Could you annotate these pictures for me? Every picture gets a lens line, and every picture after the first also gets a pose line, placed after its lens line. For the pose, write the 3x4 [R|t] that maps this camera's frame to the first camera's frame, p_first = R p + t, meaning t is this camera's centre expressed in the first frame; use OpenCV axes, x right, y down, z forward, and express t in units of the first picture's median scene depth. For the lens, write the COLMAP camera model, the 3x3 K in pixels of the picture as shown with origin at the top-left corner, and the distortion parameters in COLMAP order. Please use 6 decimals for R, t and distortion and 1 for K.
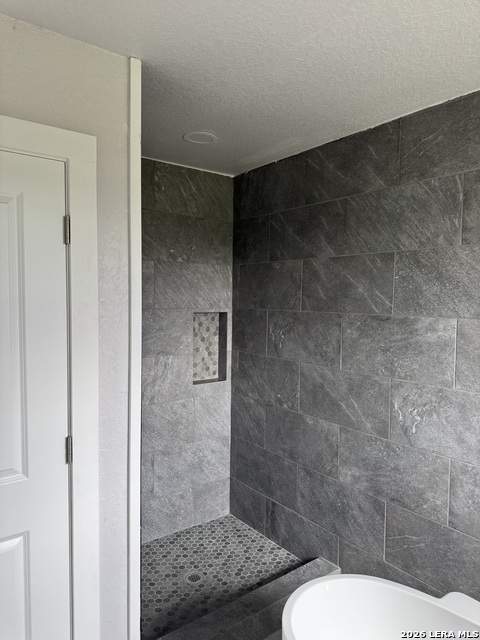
lens RADIAL K [[448.4, 0, 240.0], [0, 448.4, 320.0], [0, 0, 1]] dist [0.082002, -0.132295]
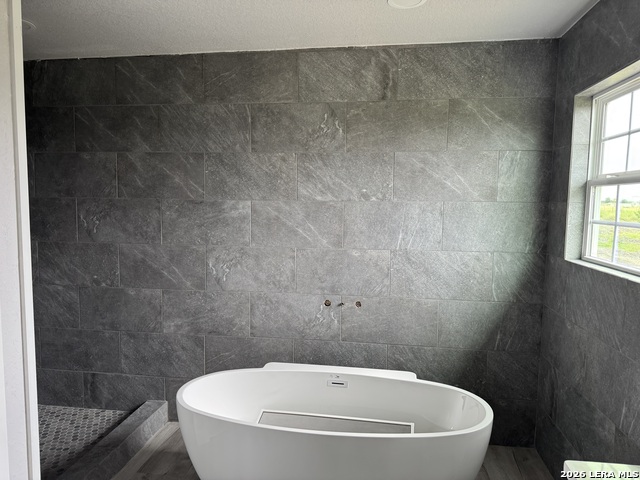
lens RADIAL K [[443.6, 0, 320.0], [0, 443.6, 240.0], [0, 0, 1]] dist [0.122457, -0.195231]
pose [[0.710944, -0.064685, 0.700267, -0.343165], [0.035069, 0.997783, 0.056564, 0.043987], [-0.702373, -0.015656, 0.711637, -0.195519]]
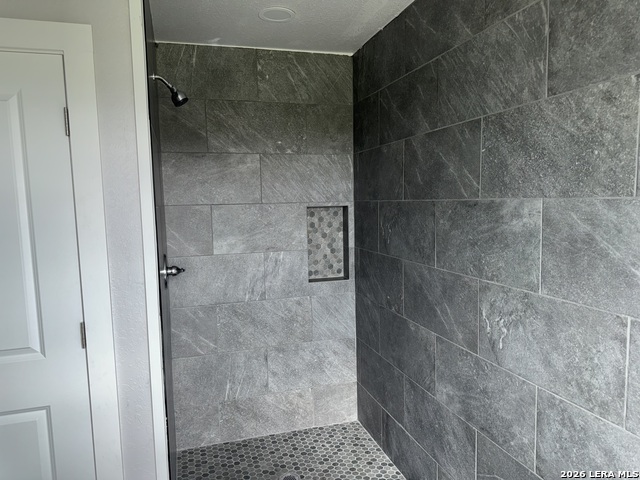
lens RADIAL K [[452.1, 0, 319.6], [0, 452.1, 242.0], [0, 0, 1]] dist [0.053049, -0.063888]
pose [[0.934818, 0.000558, -0.355127, 0.330348], [0.014637, 0.999089, 0.040099, 0.025773], [0.354826, -0.042683, 0.933958, 0.144192]]
